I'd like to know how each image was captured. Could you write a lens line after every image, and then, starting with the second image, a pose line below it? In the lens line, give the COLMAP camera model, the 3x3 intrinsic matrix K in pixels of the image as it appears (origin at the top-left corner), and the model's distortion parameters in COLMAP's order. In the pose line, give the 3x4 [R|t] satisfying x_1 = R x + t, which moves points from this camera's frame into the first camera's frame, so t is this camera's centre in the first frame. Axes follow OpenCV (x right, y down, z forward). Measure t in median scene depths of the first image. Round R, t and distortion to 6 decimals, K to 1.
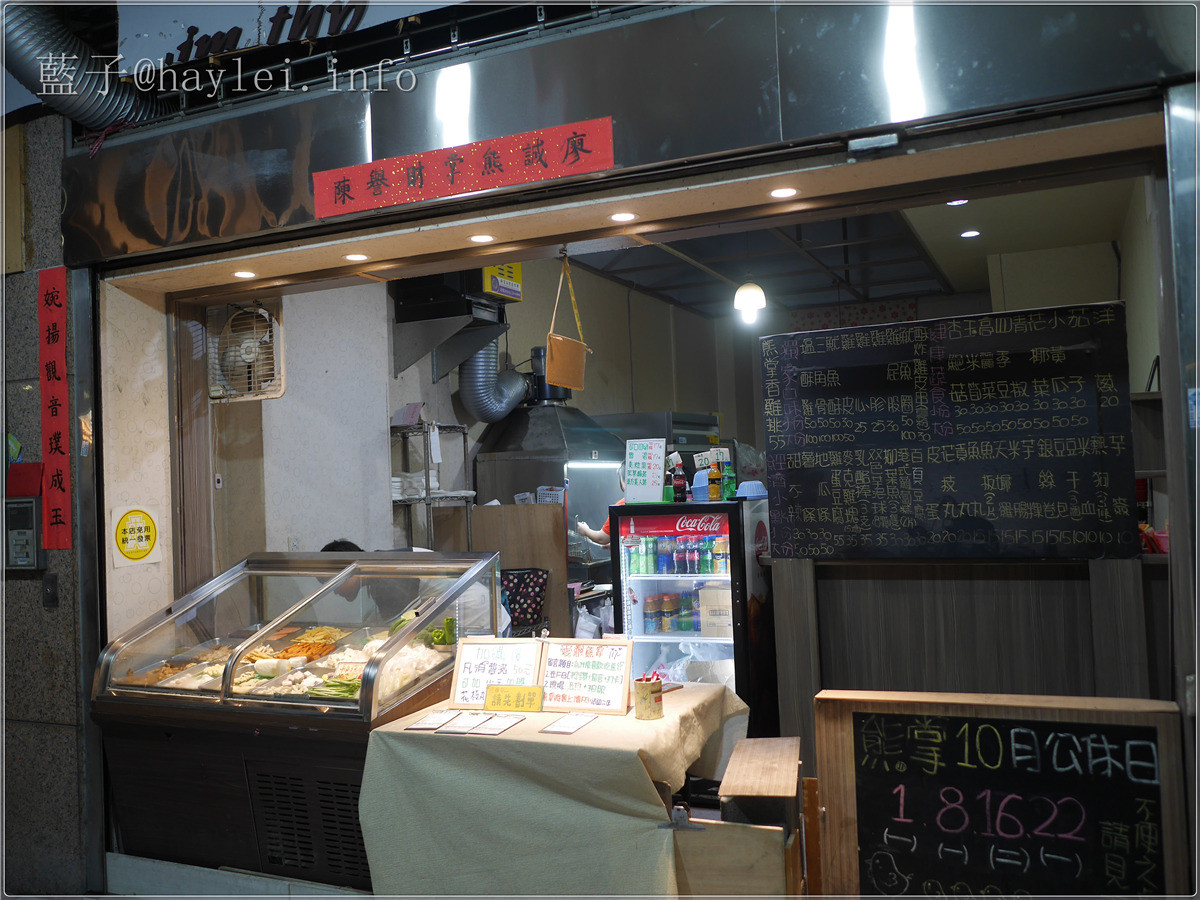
lens RADIAL K [[1043.5, 0, 605.9], [0, 1043.5, 445.8], [0, 0, 1]] dist [-0.020212, 0.005387]
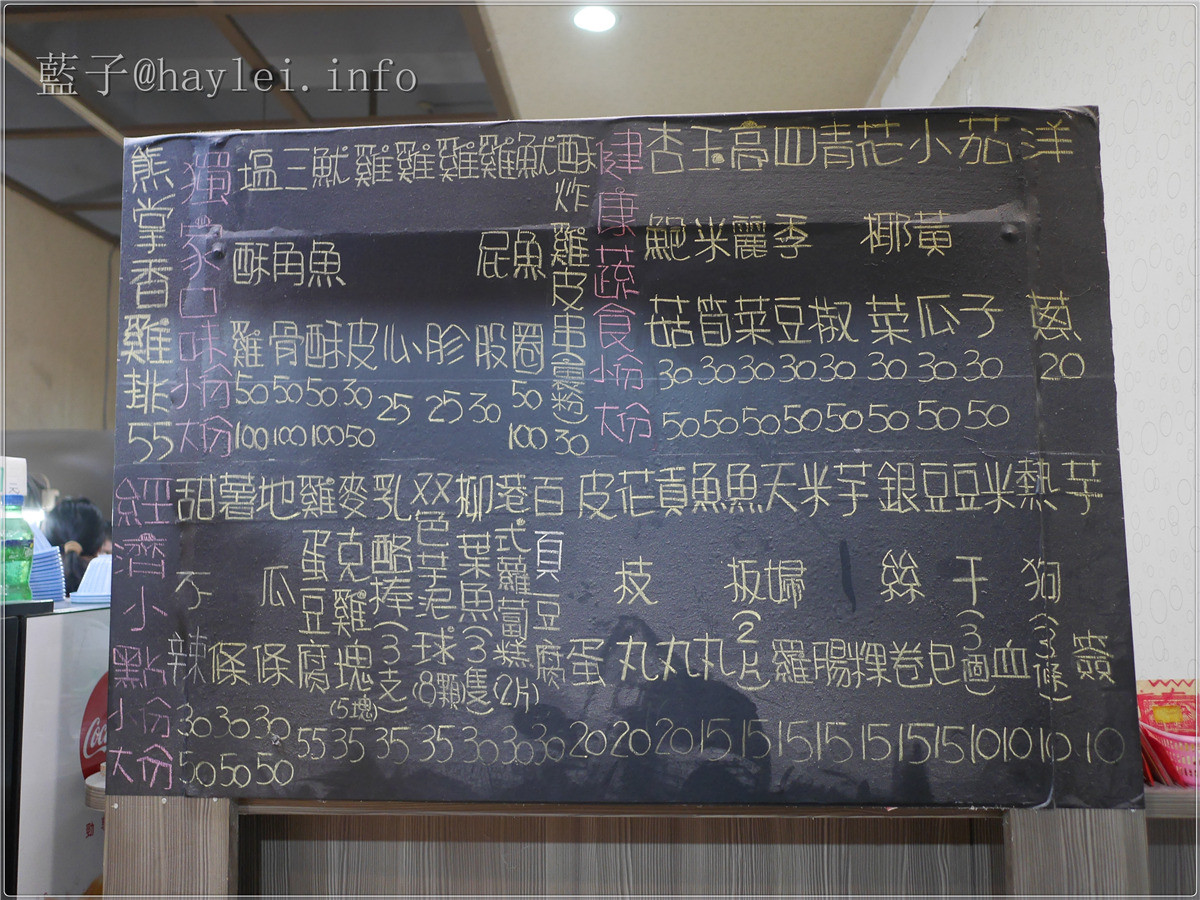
lens RADIAL K [[1043.5, 0, 602.4], [0, 1043.5, 446.6], [0, 0, 1]] dist [-0.020212, 0.005387]
pose [[0.932661, 0.060941, 0.355568, 0.192176], [-0.040177, 0.997043, -0.065499, 0.015039], [-0.358509, 0.046803, 0.932352, 0.674344]]
